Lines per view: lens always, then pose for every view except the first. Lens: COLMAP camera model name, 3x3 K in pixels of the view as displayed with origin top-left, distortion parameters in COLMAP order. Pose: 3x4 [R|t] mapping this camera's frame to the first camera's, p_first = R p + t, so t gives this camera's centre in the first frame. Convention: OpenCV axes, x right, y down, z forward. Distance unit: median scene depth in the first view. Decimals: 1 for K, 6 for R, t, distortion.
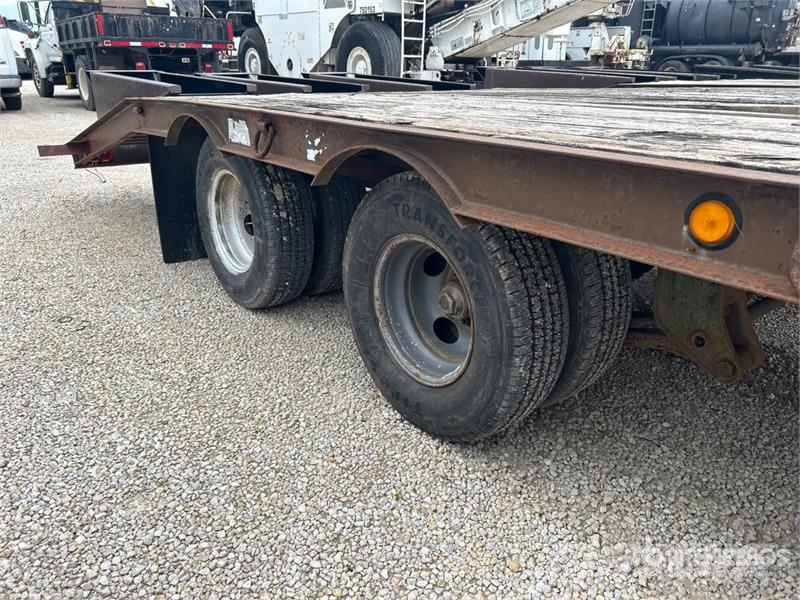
lens RADIAL K [[600.5, 0, 407.3], [0, 600.5, 298.5], [0, 0, 1]] dist [0.061224, -0.069399]
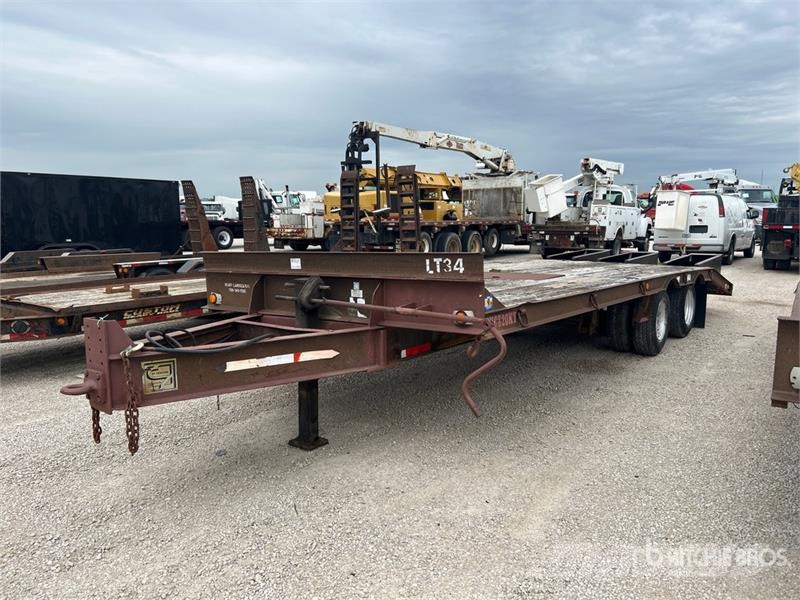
lens RADIAL K [[609.1, 0, 400.0], [0, 609.1, 300.0], [0, 0, 1]] dist [0.075839, -0.155647]
pose [[0.231828, 0.126613, -0.964482, 0.698183], [-0.353907, 0.934524, 0.037613, 0.003602], [0.906093, 0.332617, 0.261458, -0.123468]]
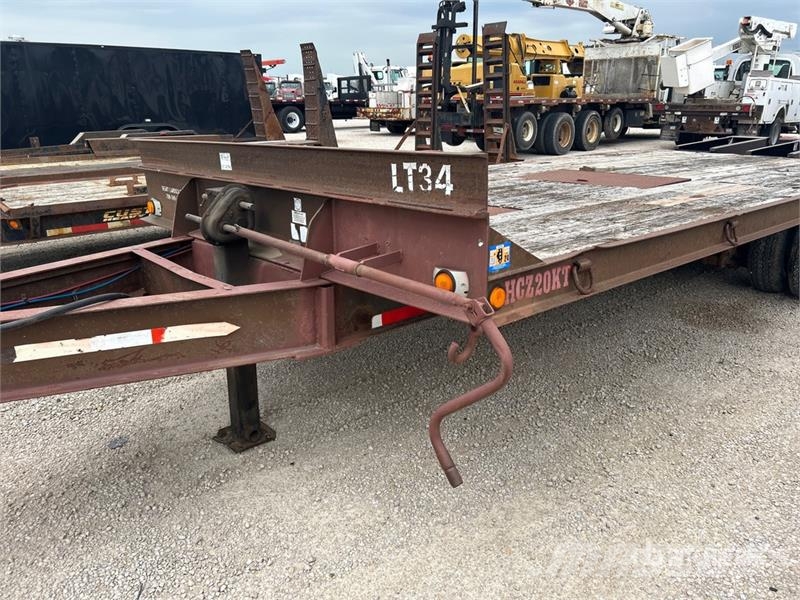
lens RADIAL K [[609.1, 0, 401.0], [0, 609.1, 294.8], [0, 0, 1]] dist [0.038784, -0.044046]
pose [[0.043760, 0.303923, -0.951691, 0.555130], [-0.363347, 0.892209, 0.268221, -0.023933], [0.930626, 0.334057, 0.149473, -0.042312]]
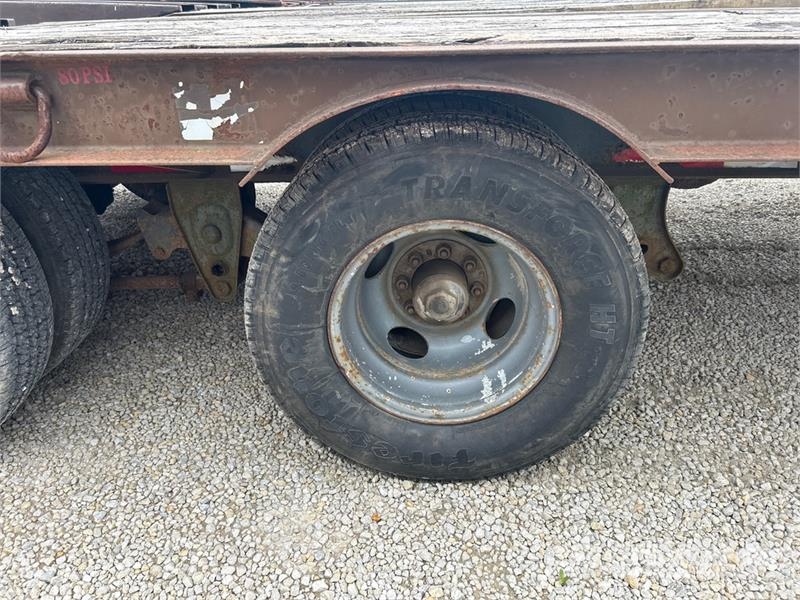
lens RADIAL K [[609.1, 0, 400.0], [0, 609.1, 300.0], [0, 0, 1]] dist [0.075839, -0.155647]
pose [[0.667991, -0.348118, 0.657725, -0.070192], [0.292036, 0.935565, 0.198578, -0.024861], [-0.684473, 0.059431, 0.726612, 0.081178]]
